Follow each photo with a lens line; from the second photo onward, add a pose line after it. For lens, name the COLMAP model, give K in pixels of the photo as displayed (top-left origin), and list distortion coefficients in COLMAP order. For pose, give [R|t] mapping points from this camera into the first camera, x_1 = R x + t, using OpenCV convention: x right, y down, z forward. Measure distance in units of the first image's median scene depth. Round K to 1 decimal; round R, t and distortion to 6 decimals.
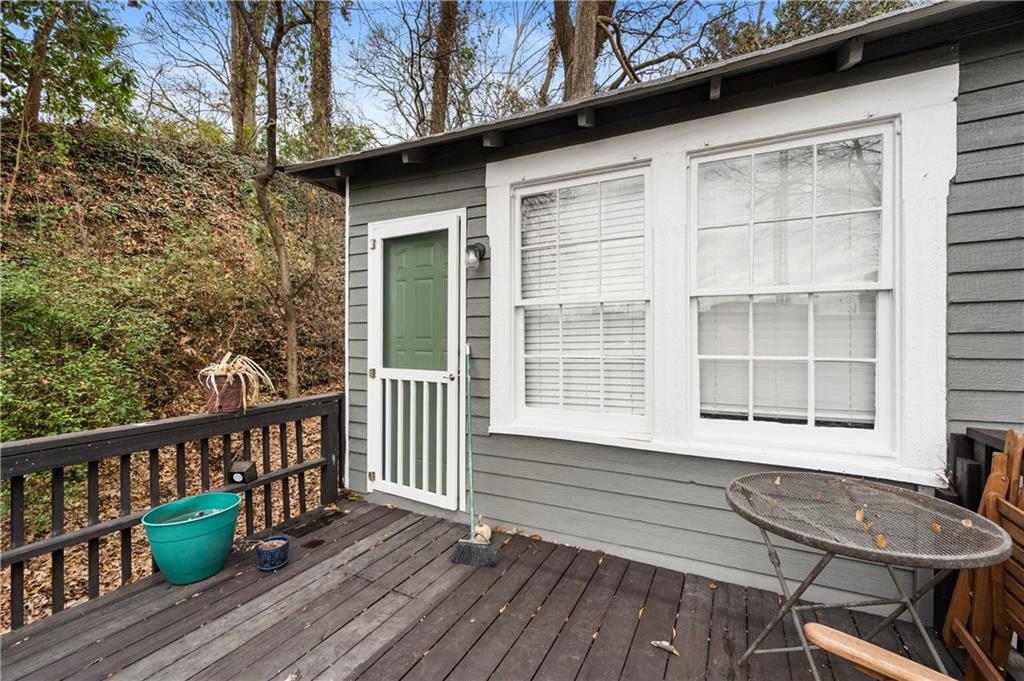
lens RADIAL K [[401.8, 0, 515.6], [0, 401.8, 342.1], [0, 0, 1]] dist [-0.003758, -0.000134]
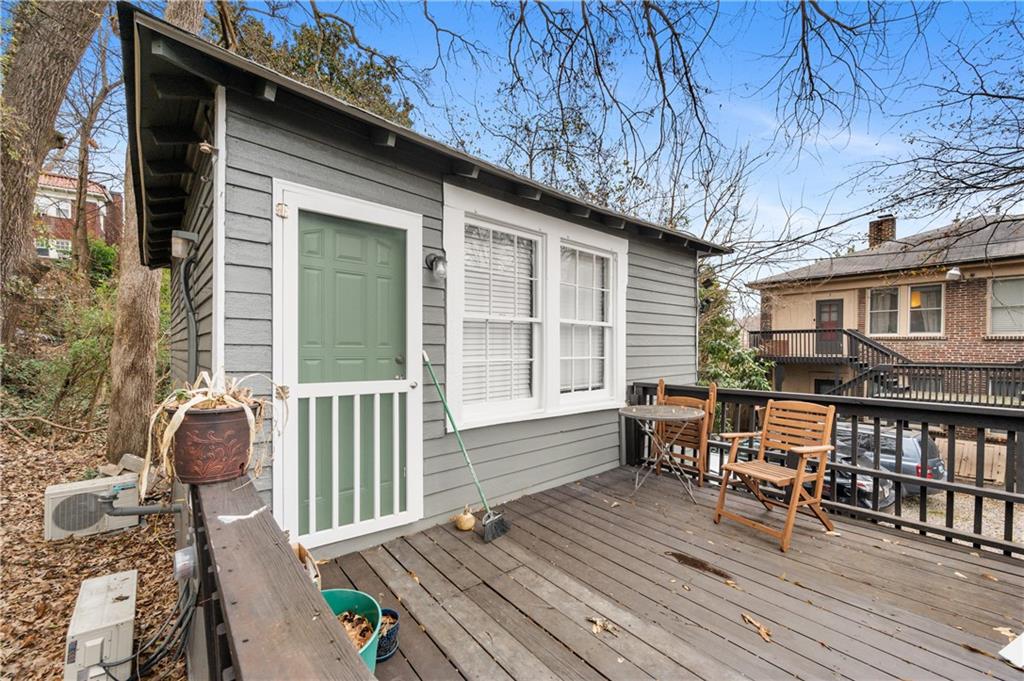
lens RADIAL K [[401.8, 0, 520.1], [0, 401.8, 348.6], [0, 0, 1]] dist [-0.003758, -0.000134]
pose [[0.399234, 0.002761, 0.916845, -0.932881], [-0.004214, 0.999990, -0.001177, -0.001243], [-0.916839, -0.003394, 0.399242, 0.370897]]
